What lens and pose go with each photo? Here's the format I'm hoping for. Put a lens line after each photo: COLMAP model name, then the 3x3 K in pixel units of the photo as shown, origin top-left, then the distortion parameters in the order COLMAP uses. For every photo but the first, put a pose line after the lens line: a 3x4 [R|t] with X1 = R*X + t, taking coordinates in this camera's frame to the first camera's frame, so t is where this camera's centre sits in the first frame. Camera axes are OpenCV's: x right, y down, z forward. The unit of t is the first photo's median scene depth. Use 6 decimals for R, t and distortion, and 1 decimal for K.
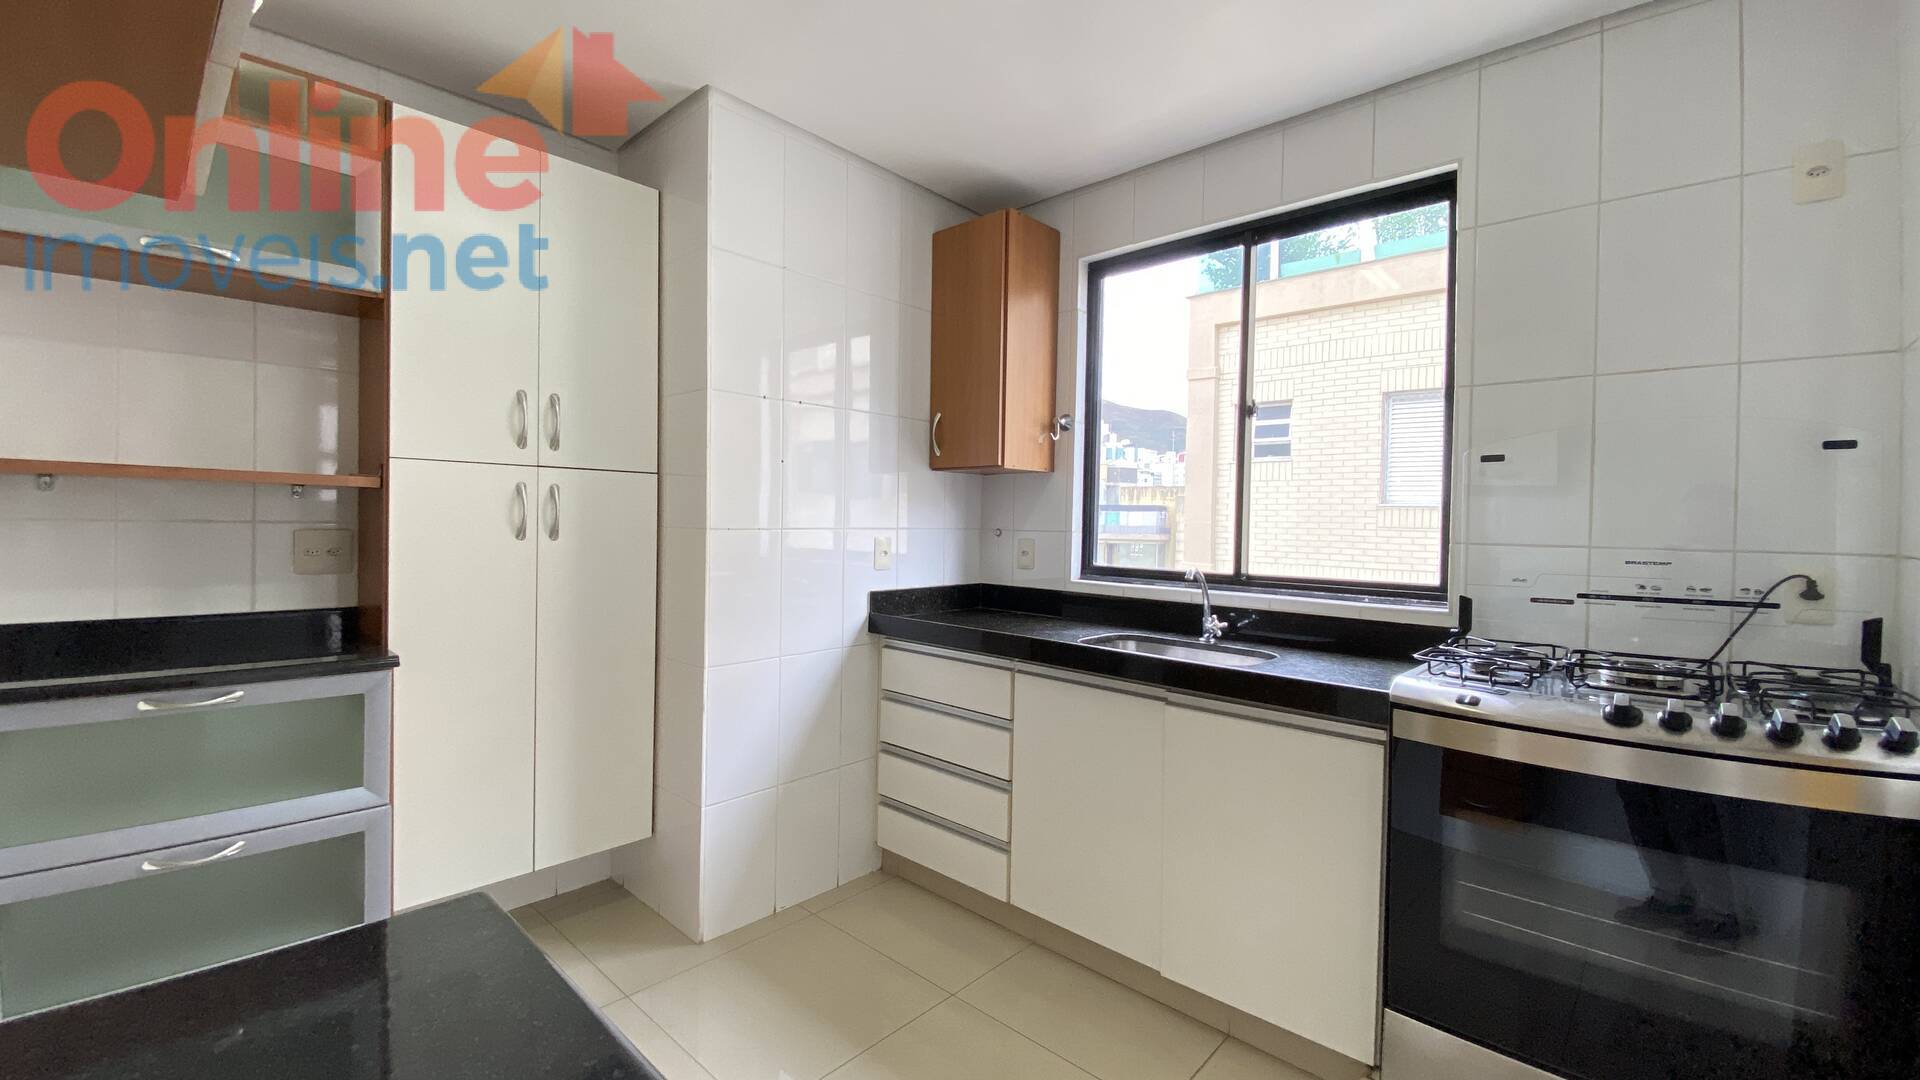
lens RADIAL K [[783.6, 0, 961.9], [0, 783.6, 535.9], [0, 0, 1]] dist [0.003234, -0.004018]
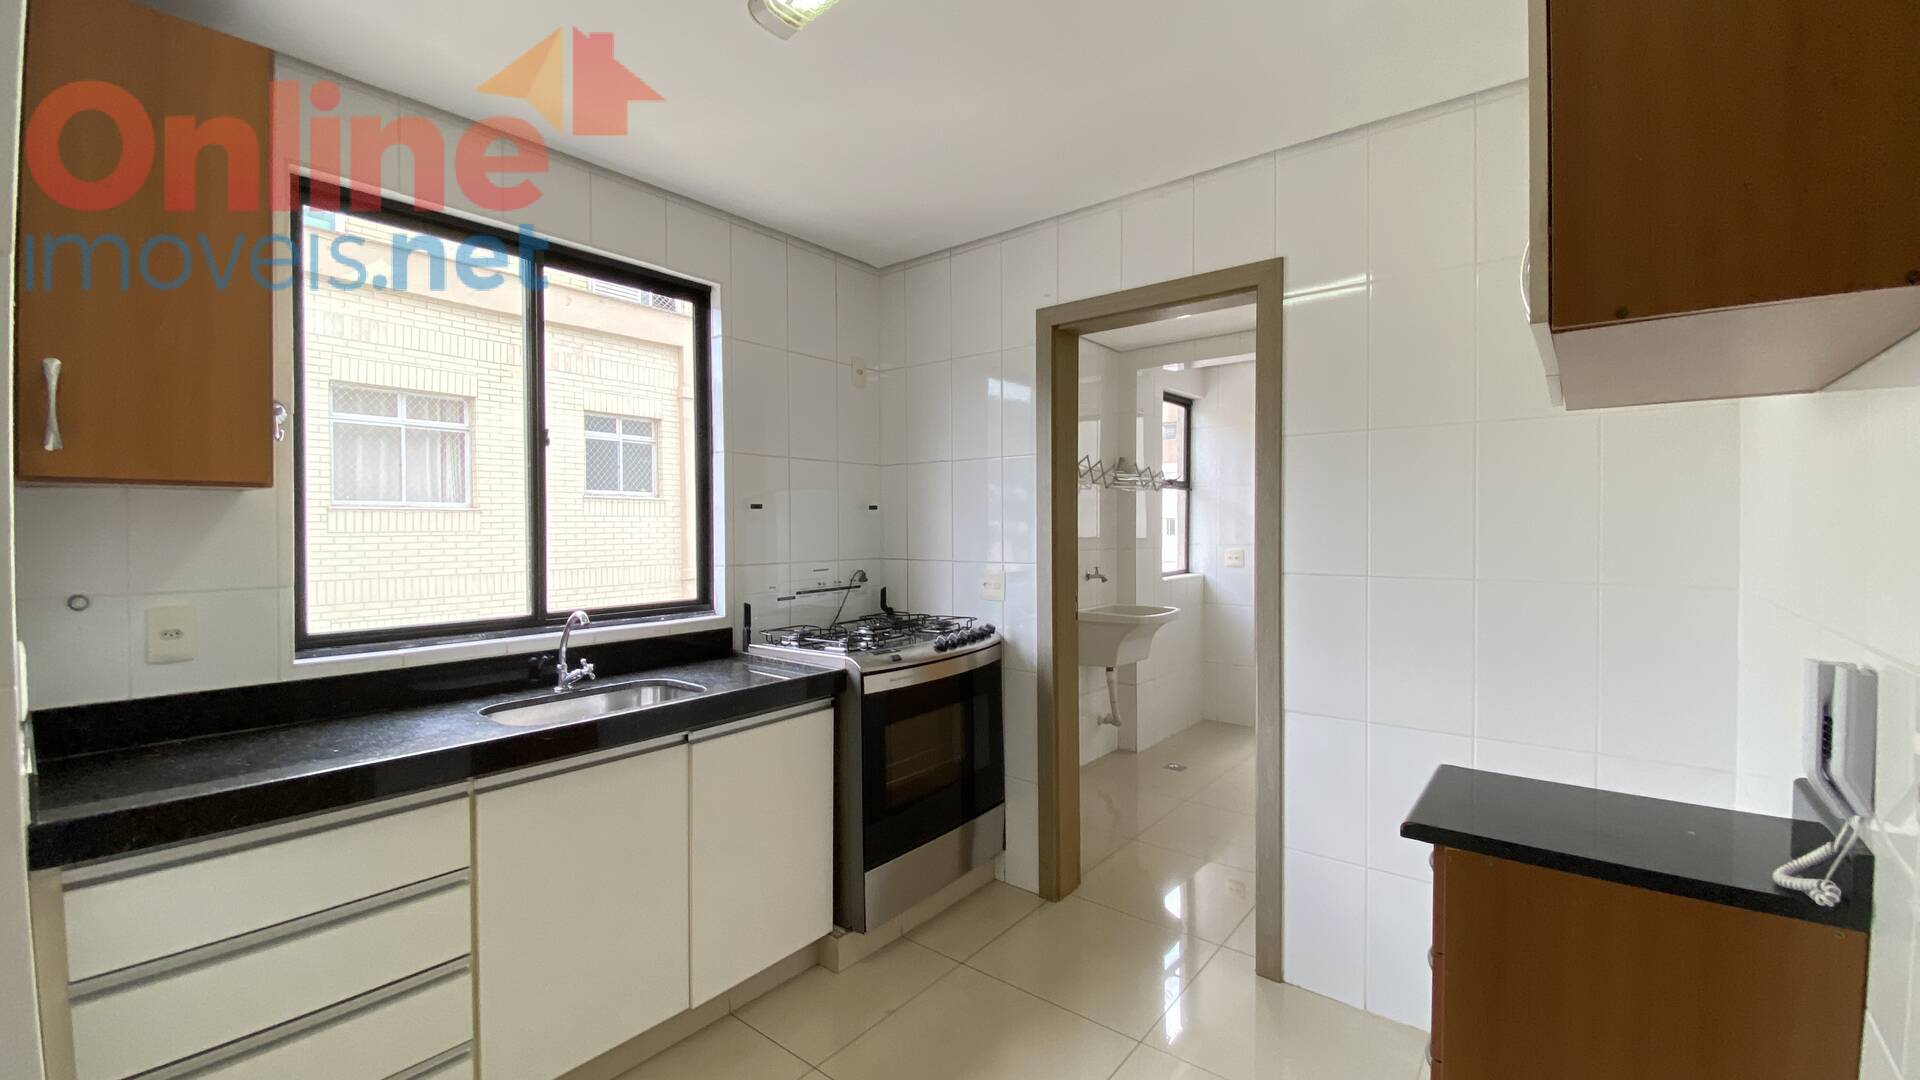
lens RADIAL K [[783.6, 0, 961.4], [0, 783.6, 531.1], [0, 0, 1]] dist [0.003234, -0.004018]
pose [[-0.078975, -0.027436, 0.996499, -0.802749], [0.019389, 0.999390, 0.029052, -0.088202], [-0.996688, 0.021616, -0.078395, 0.746283]]
